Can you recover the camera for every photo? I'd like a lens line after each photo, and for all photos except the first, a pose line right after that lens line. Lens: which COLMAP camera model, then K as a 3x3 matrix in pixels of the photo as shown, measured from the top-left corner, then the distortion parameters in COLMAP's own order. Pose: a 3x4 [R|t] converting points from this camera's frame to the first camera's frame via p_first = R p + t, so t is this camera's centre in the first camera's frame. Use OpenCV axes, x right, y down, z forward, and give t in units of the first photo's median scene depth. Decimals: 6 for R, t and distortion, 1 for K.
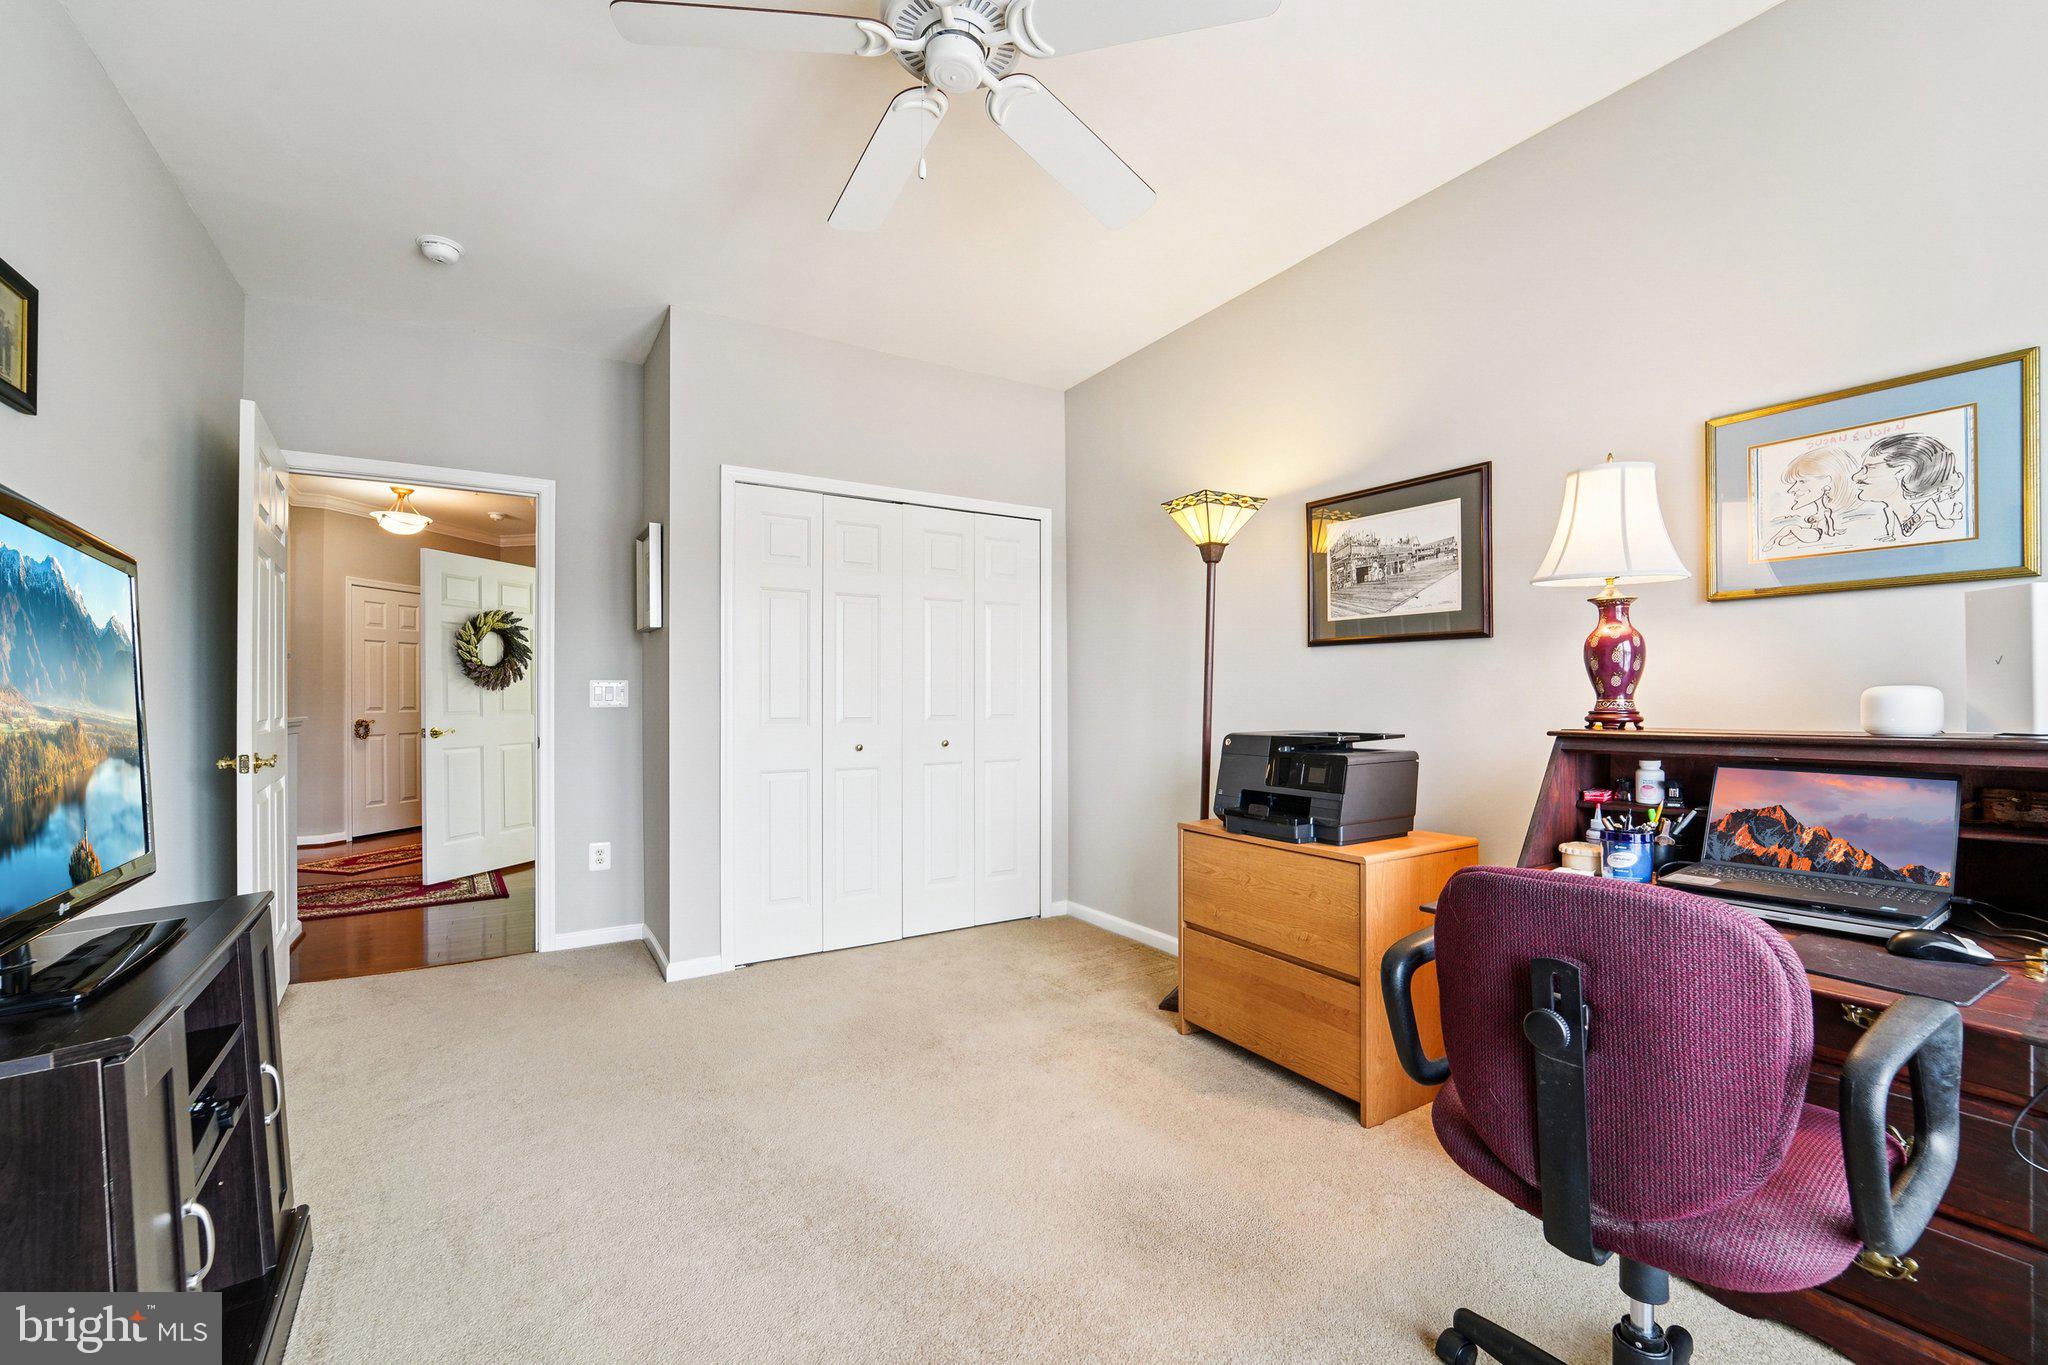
lens RADIAL K [[843.5, 0, 1034.1], [0, 843.5, 698.9], [0, 0, 1]] dist [-0.025140, 0.001418]
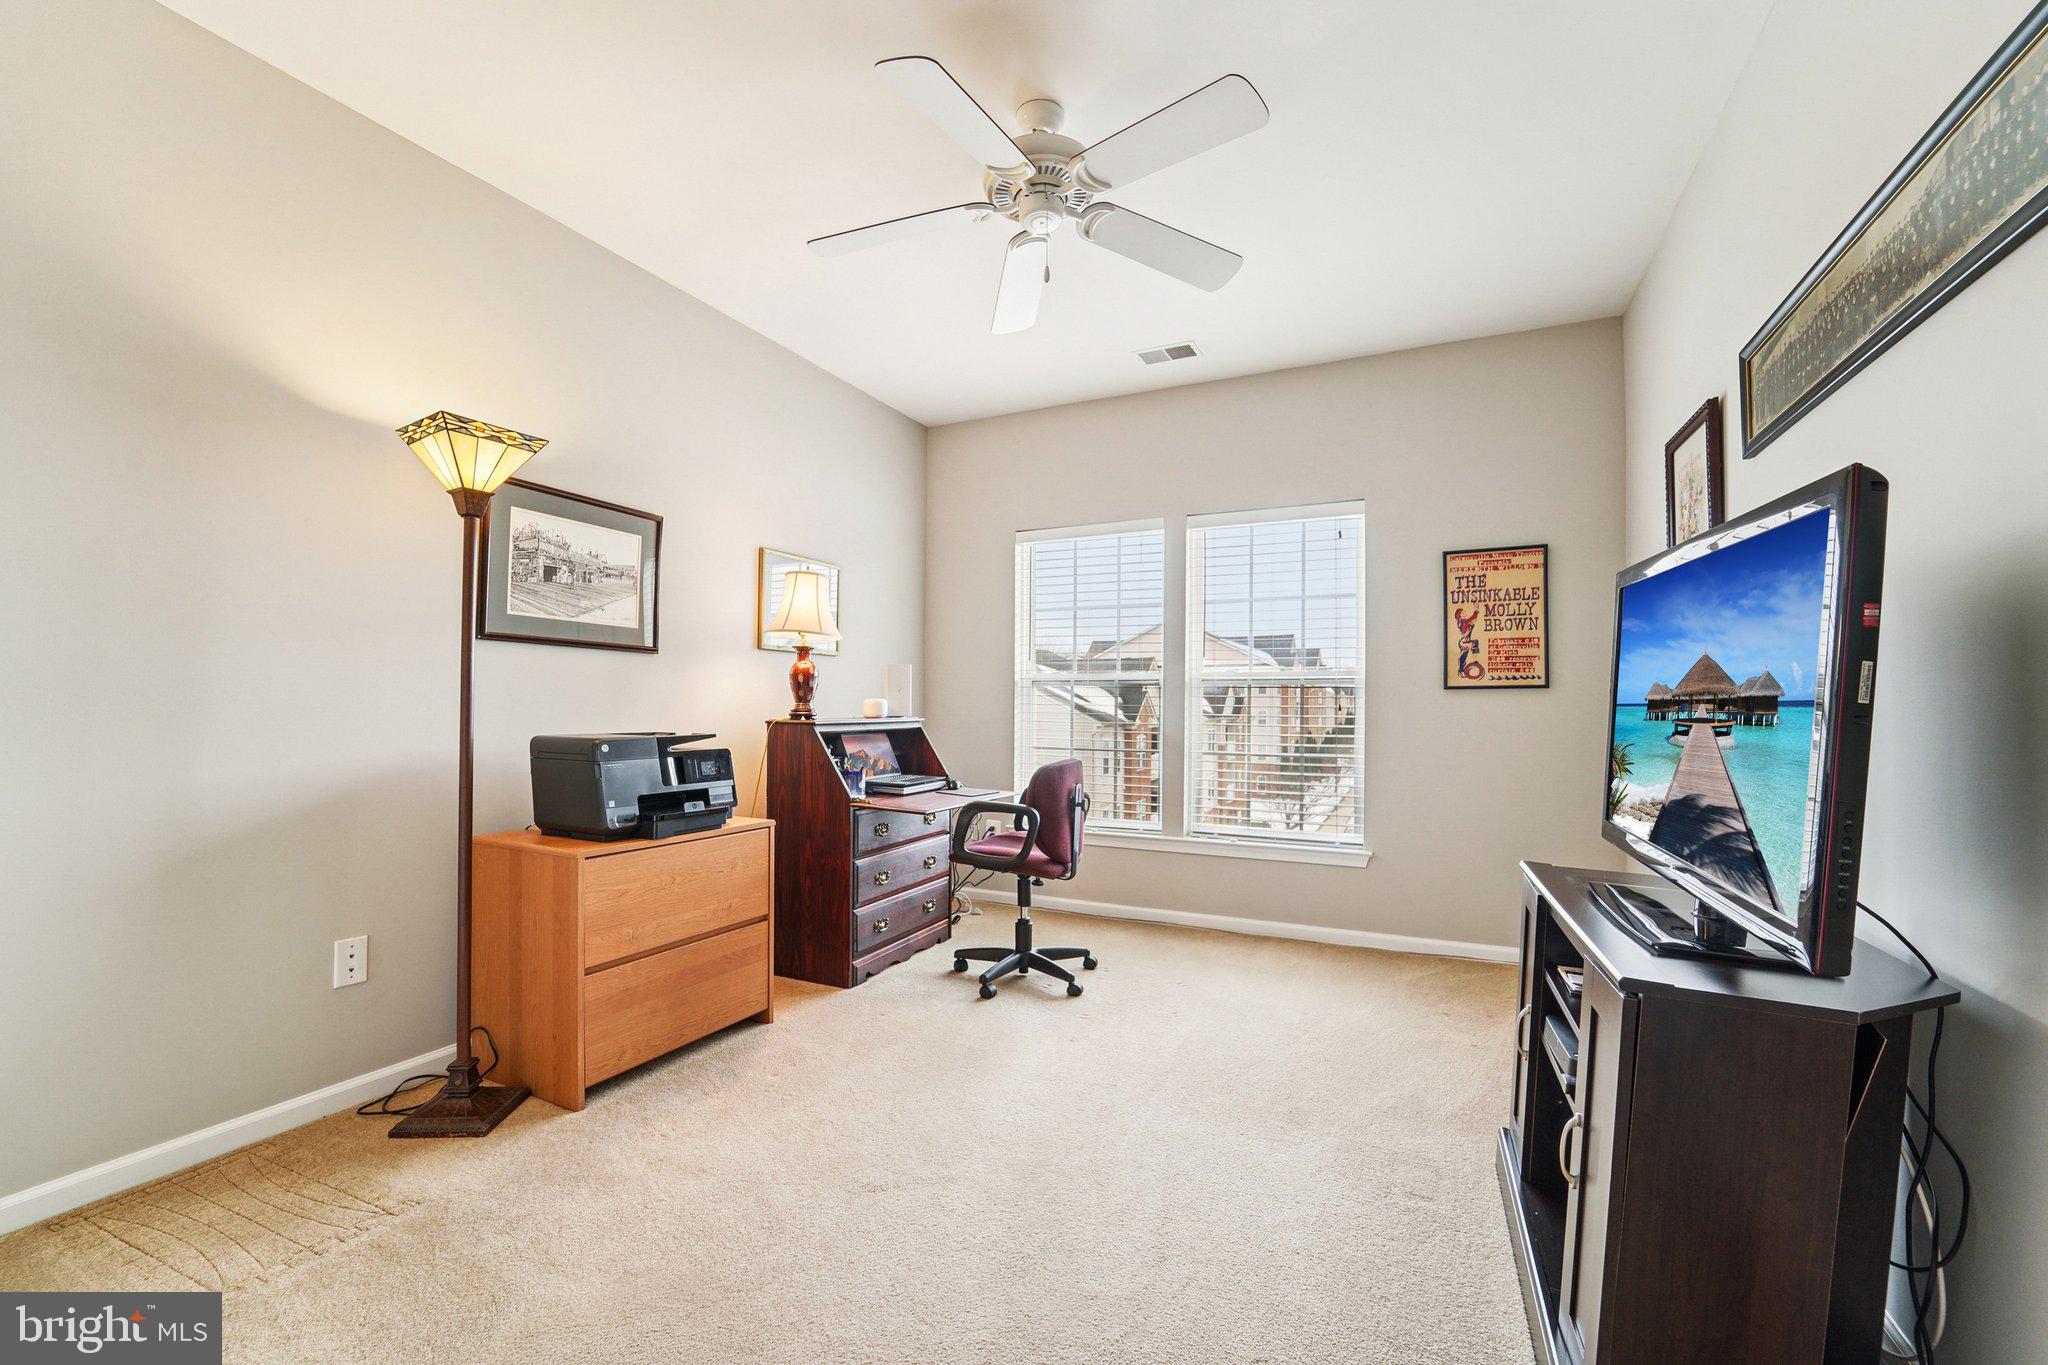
lens RADIAL K [[843.5, 0, 1027.7], [0, 843.5, 696.7], [0, 0, 1]] dist [-0.025140, 0.001418]
pose [[-0.542909, 0.005091, 0.839776, -0.780762], [-0.006710, 0.999923, -0.010400, 0.001944], [-0.839765, -0.011281, -0.542834, 1.132840]]
